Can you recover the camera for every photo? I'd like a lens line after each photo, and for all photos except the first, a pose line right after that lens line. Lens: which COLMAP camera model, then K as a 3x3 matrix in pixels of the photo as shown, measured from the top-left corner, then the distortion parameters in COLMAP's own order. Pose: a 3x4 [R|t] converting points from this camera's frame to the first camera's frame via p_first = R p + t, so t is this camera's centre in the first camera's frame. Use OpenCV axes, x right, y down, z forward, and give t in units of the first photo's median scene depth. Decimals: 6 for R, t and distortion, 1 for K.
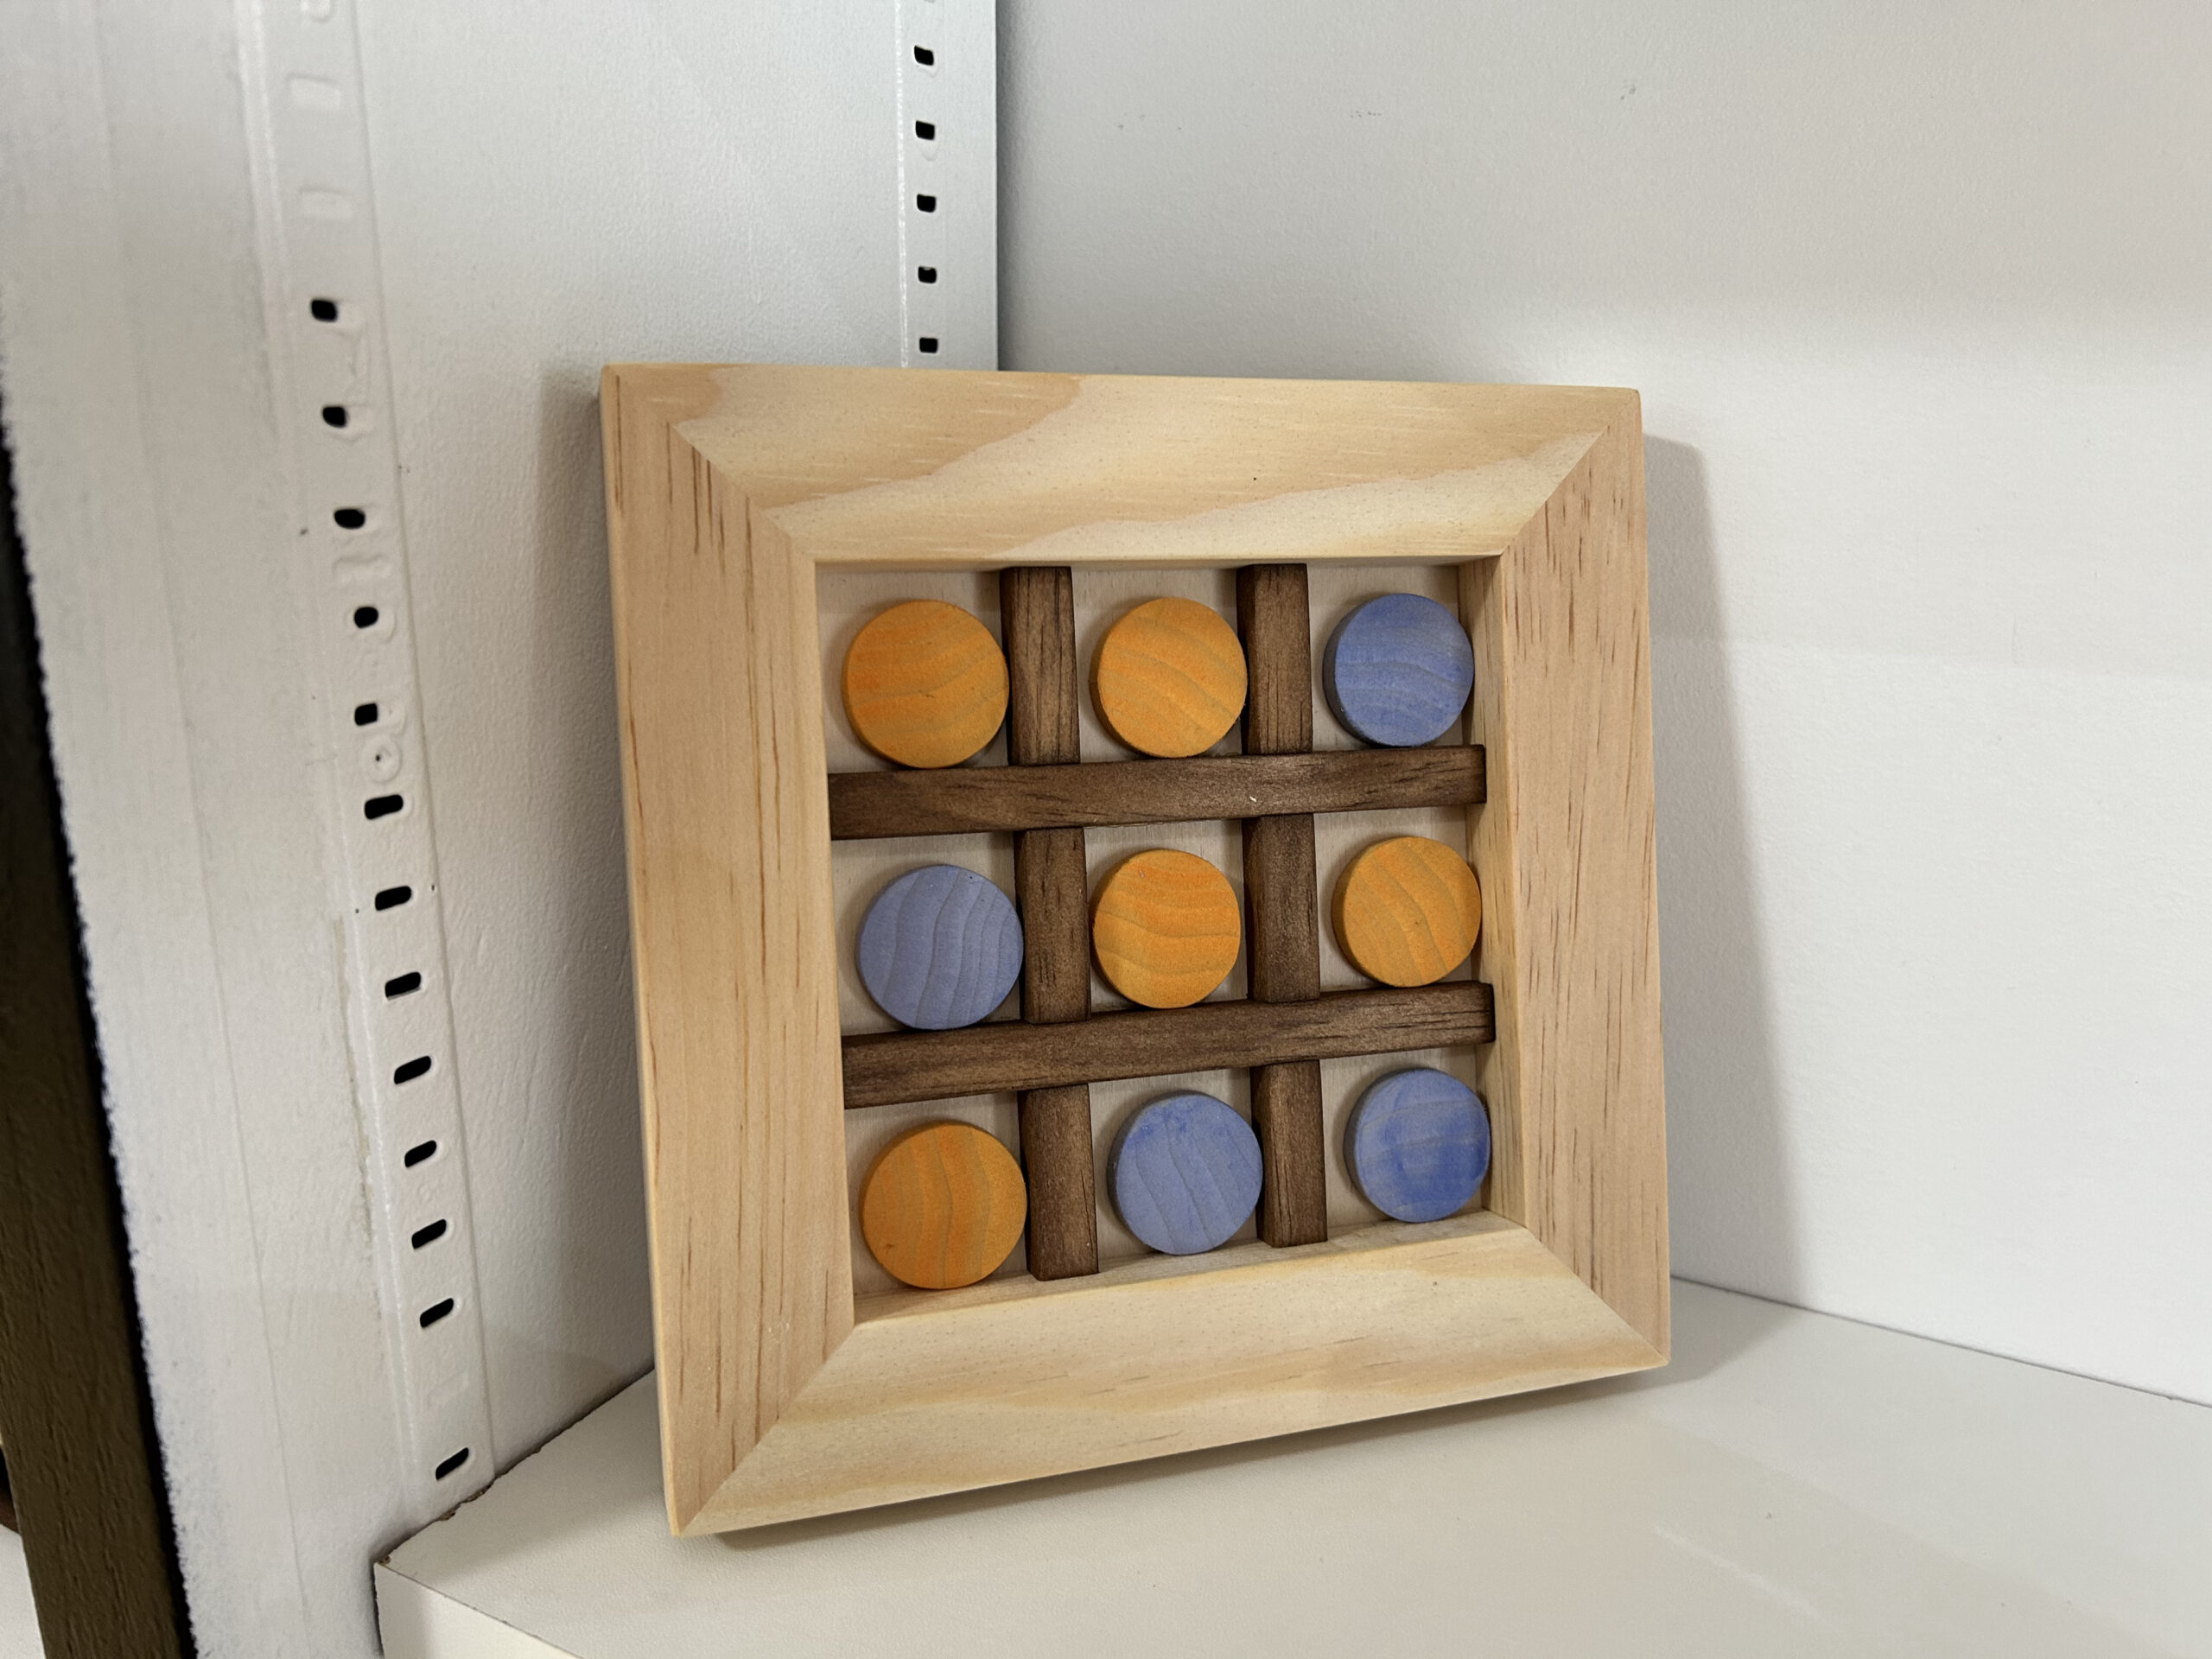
lens RADIAL K [[1708.7, 0, 1115.9], [0, 1708.7, 840.7], [0, 0, 1]] dist [0.020540, -0.045370]
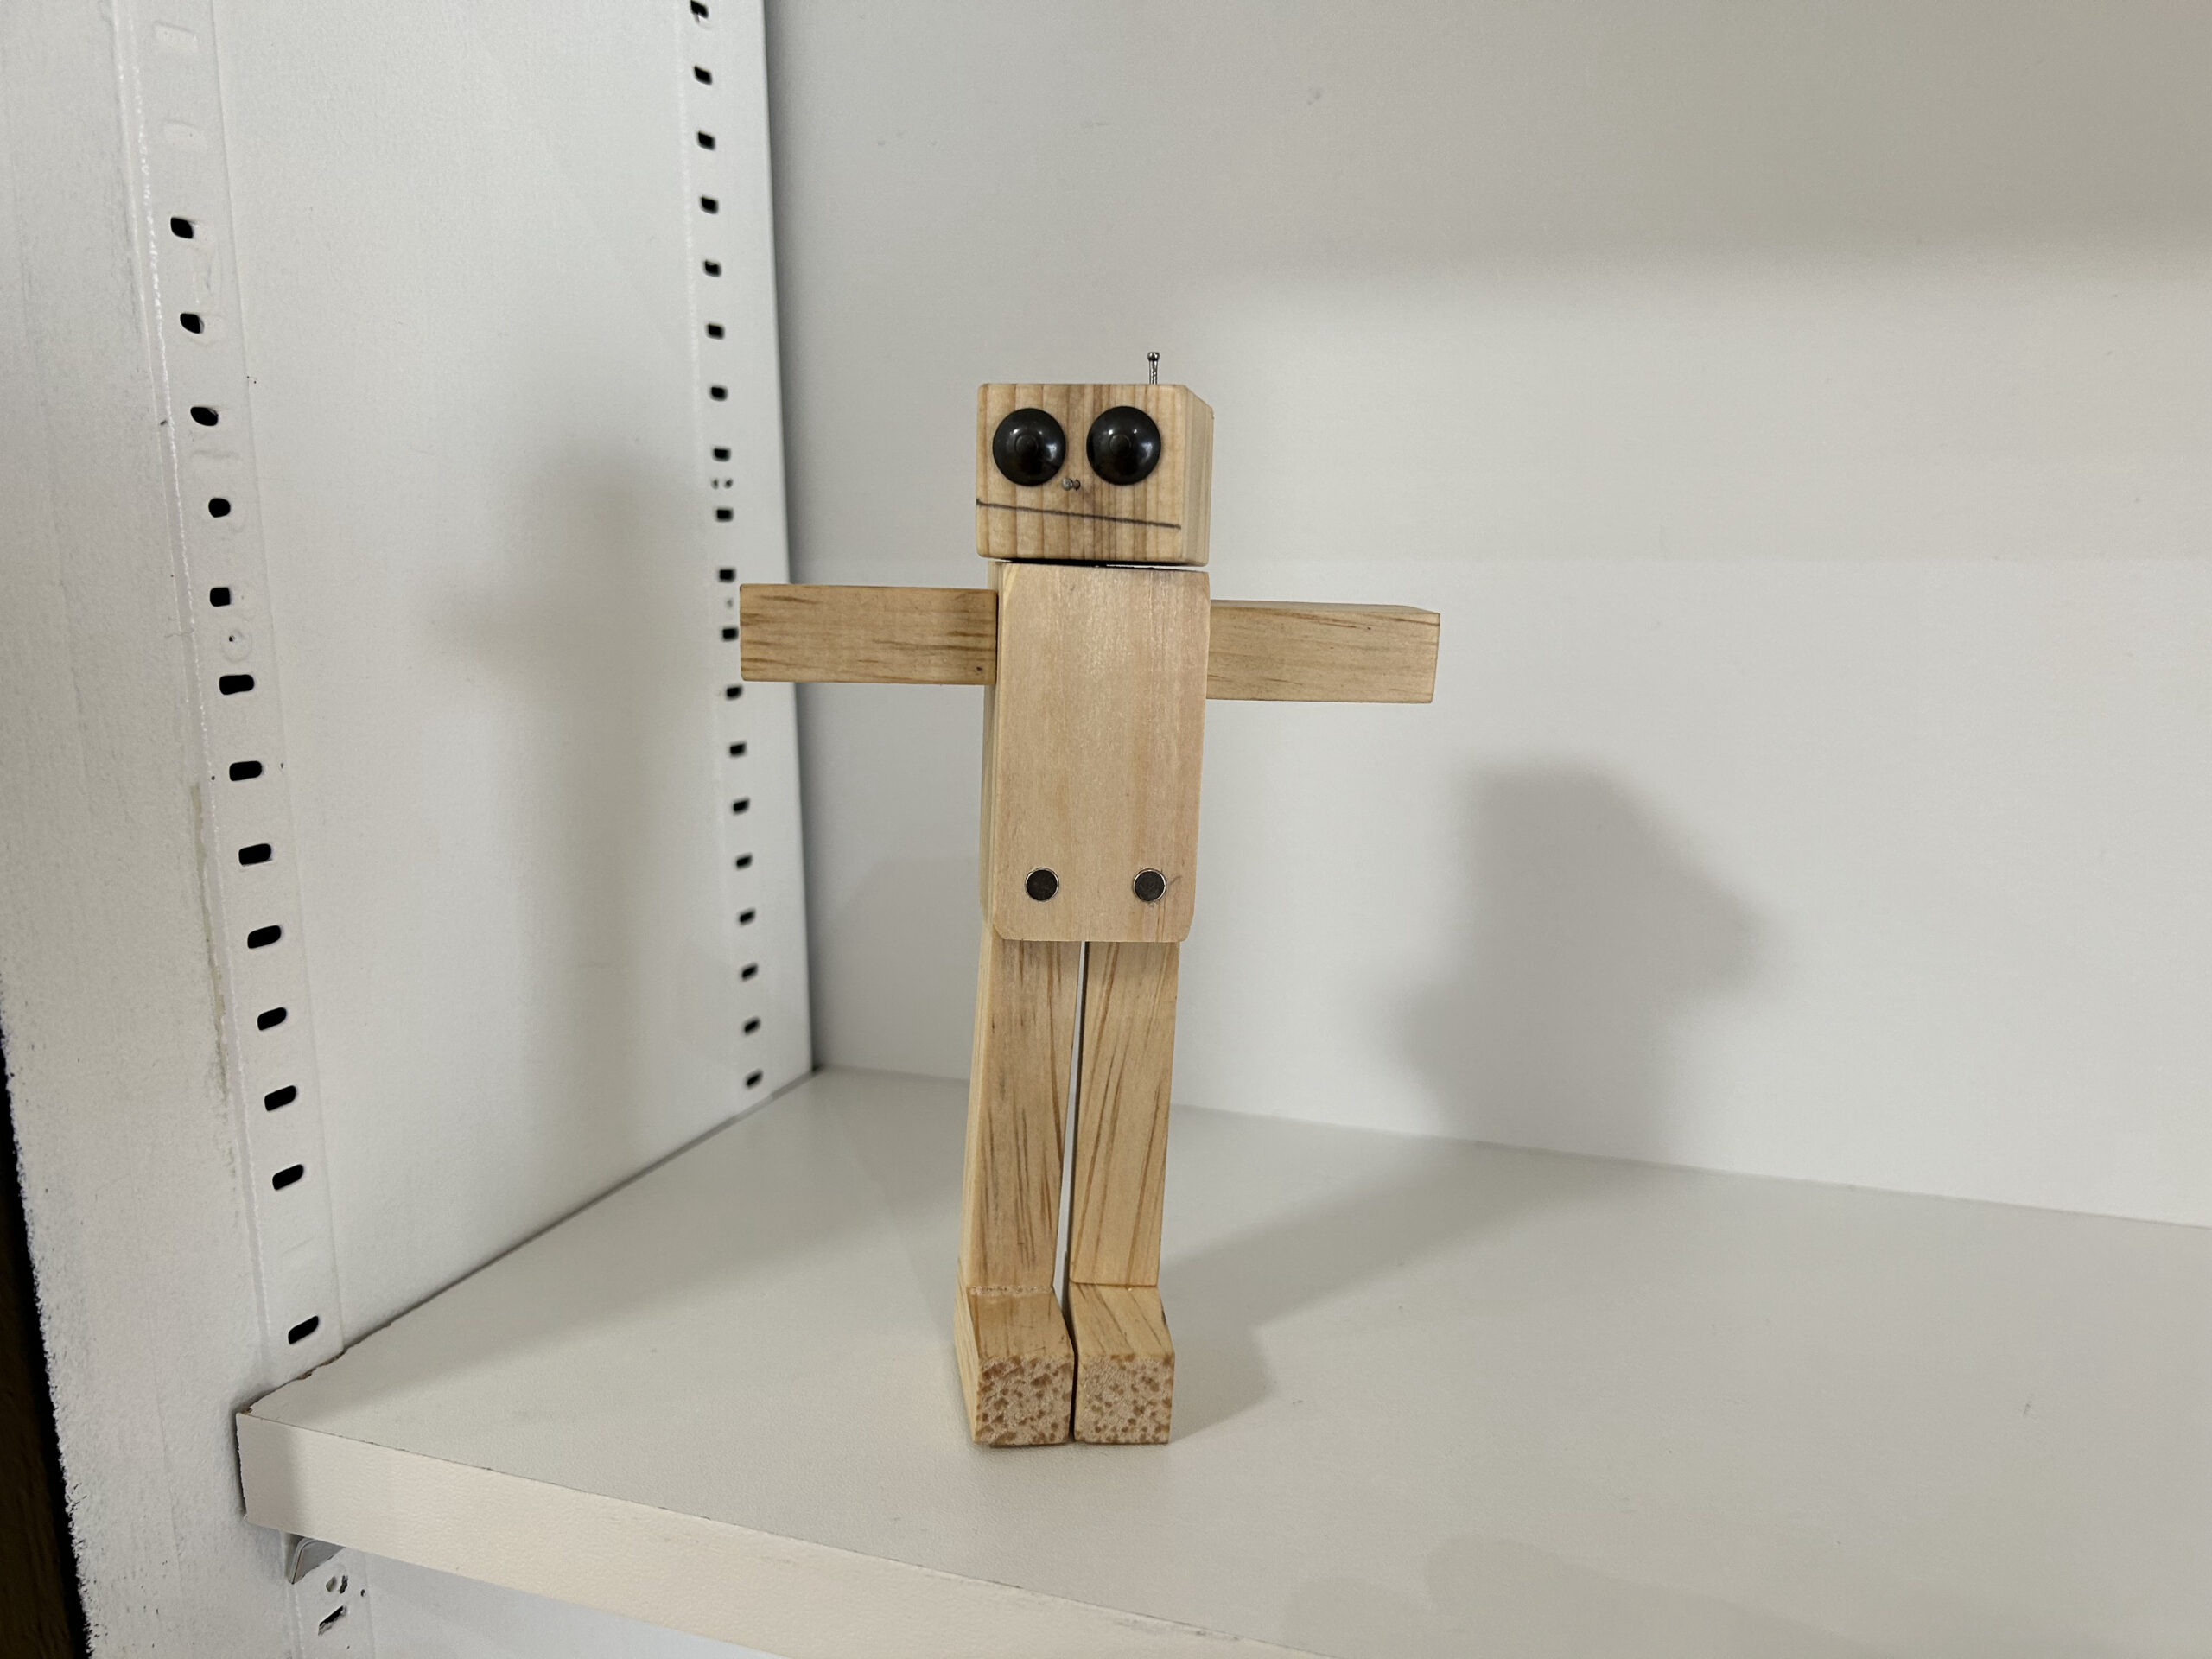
lens RADIAL K [[1708.7, 0, 1097.1], [0, 1708.7, 838.8], [0, 0, 1]] dist [0.020540, -0.045370]
pose [[0.991478, -0.047504, 0.121305, -0.021476], [0.057417, 0.995174, -0.079574, 0.203608], [-0.116940, 0.085861, 0.989421, -0.140178]]
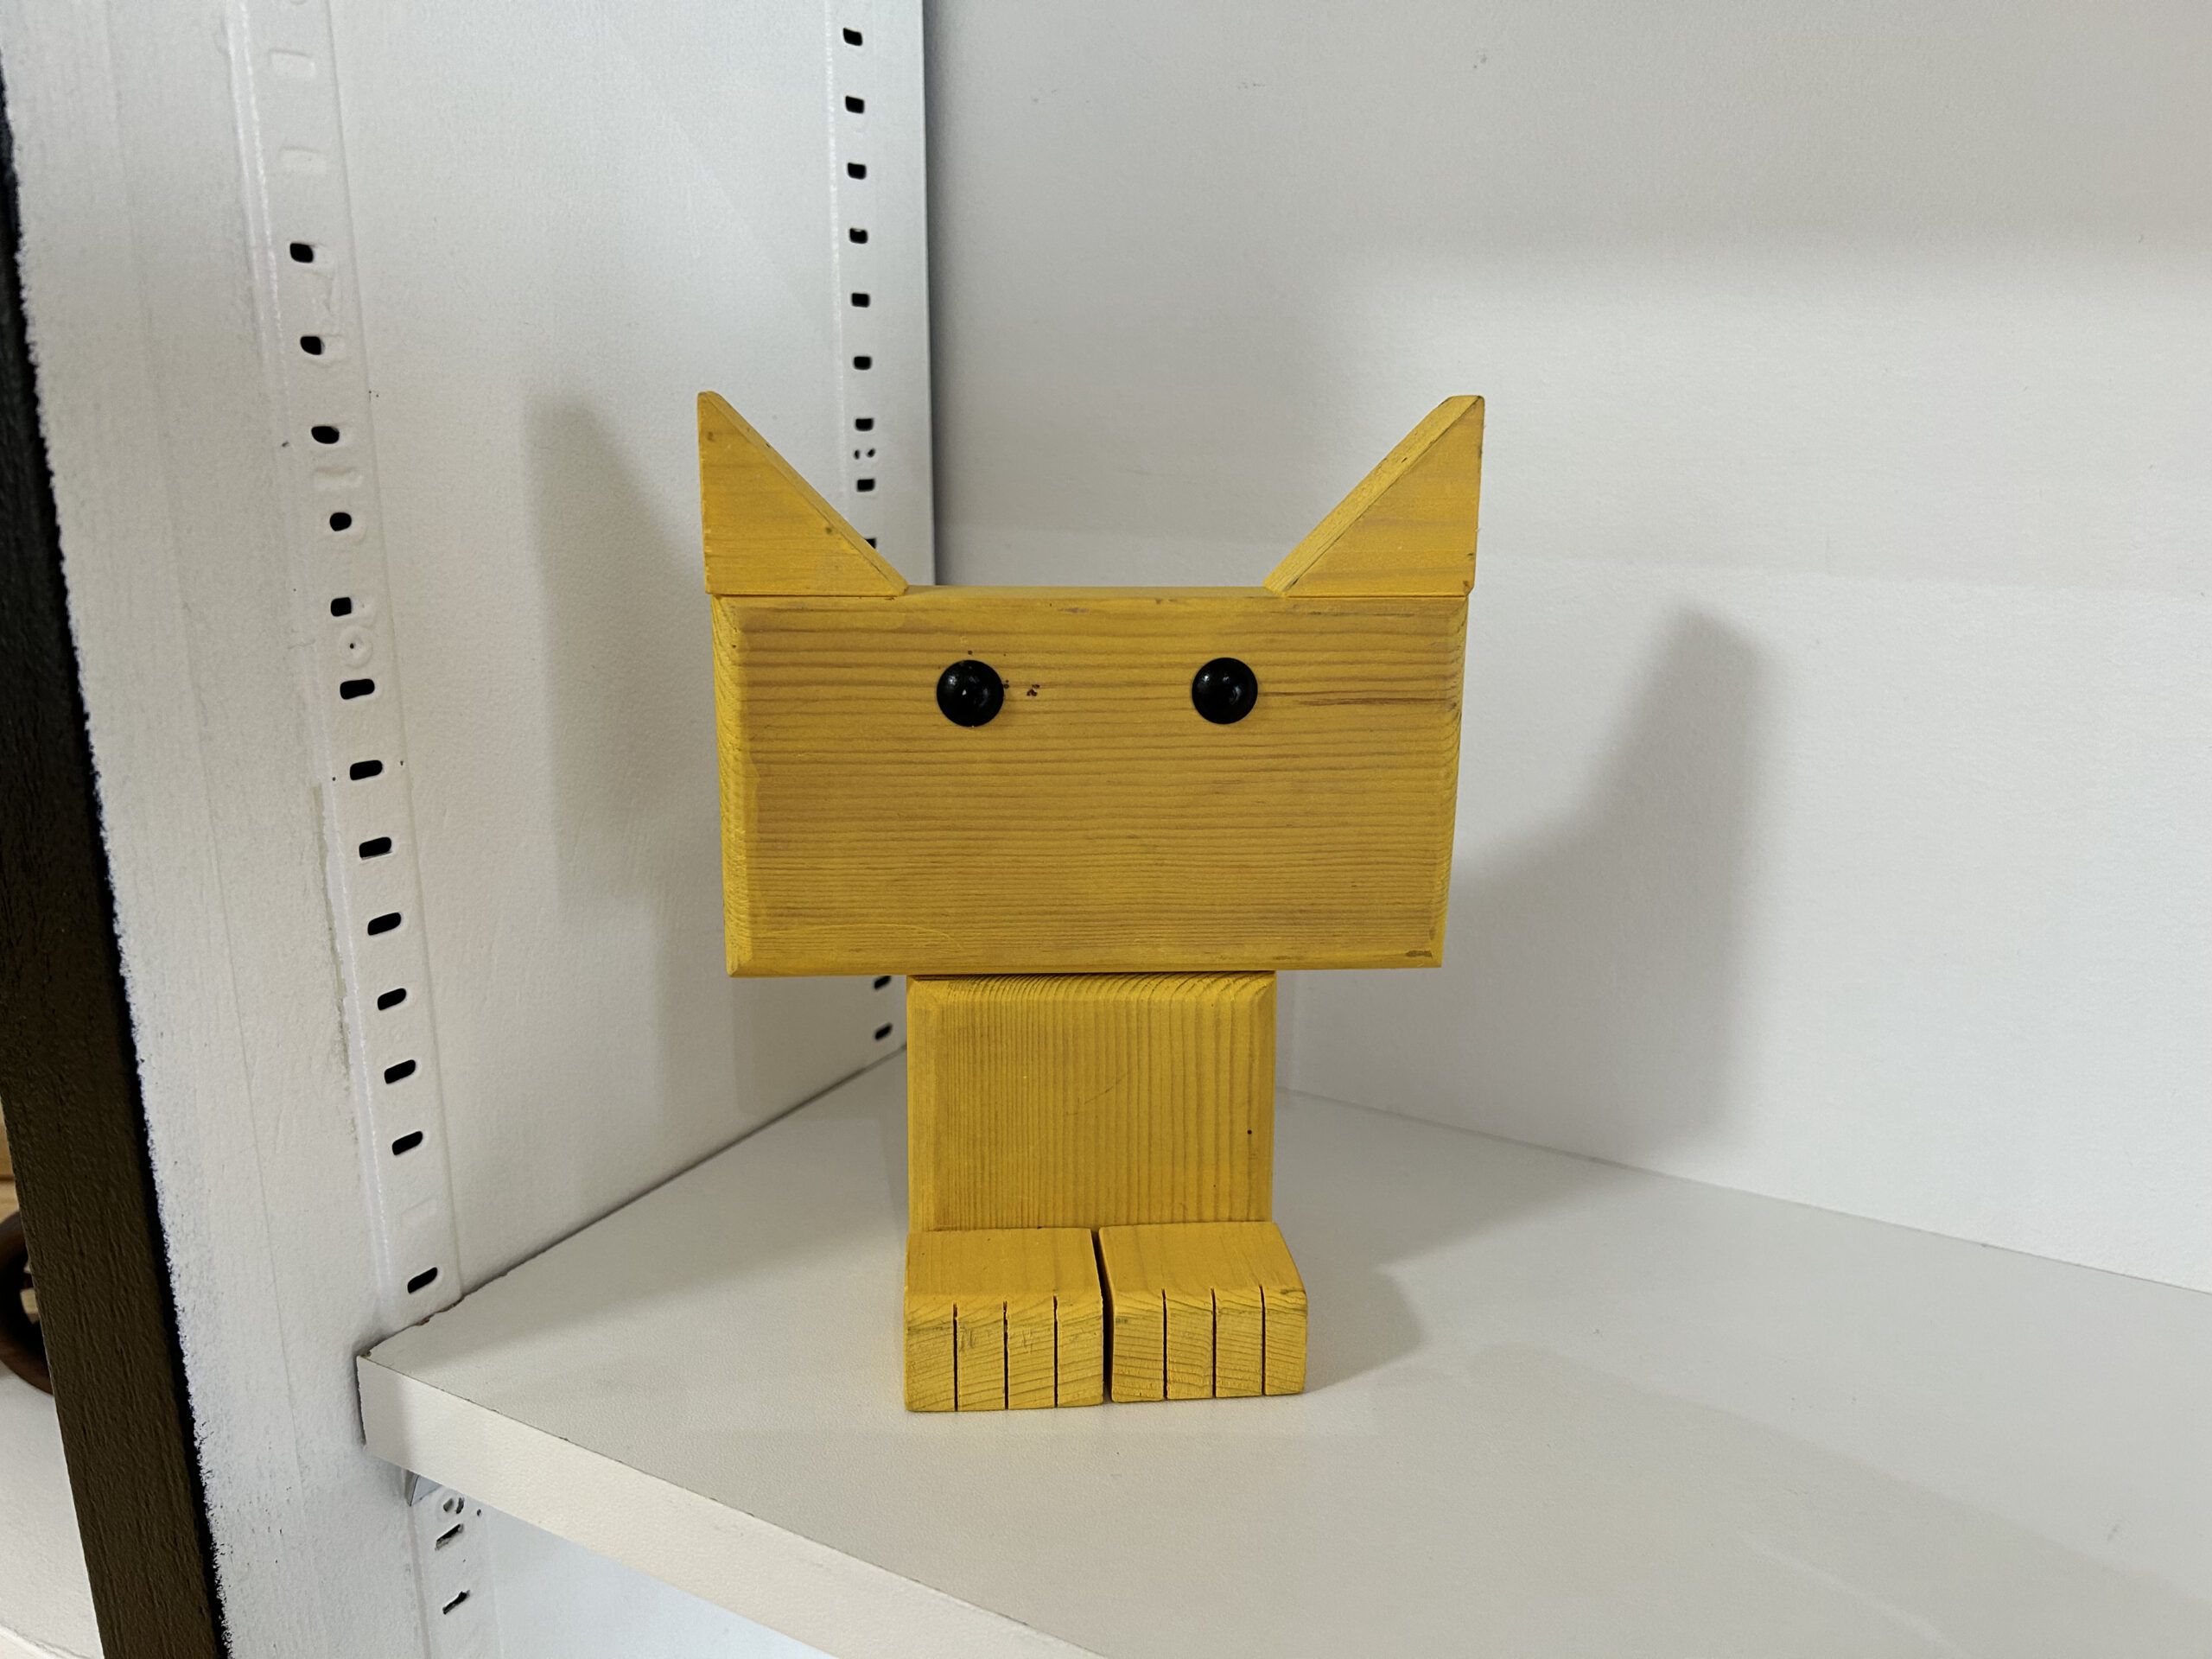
lens RADIAL K [[1708.7, 0, 1103.6], [0, 1708.7, 839.4], [0, 0, 1]] dist [0.020540, -0.045370]
pose [[0.999857, -0.002282, -0.016742, 0.095099], [0.002266, 0.999997, -0.000983, 0.086304], [0.016744, 0.000945, 0.999859, -0.144305]]
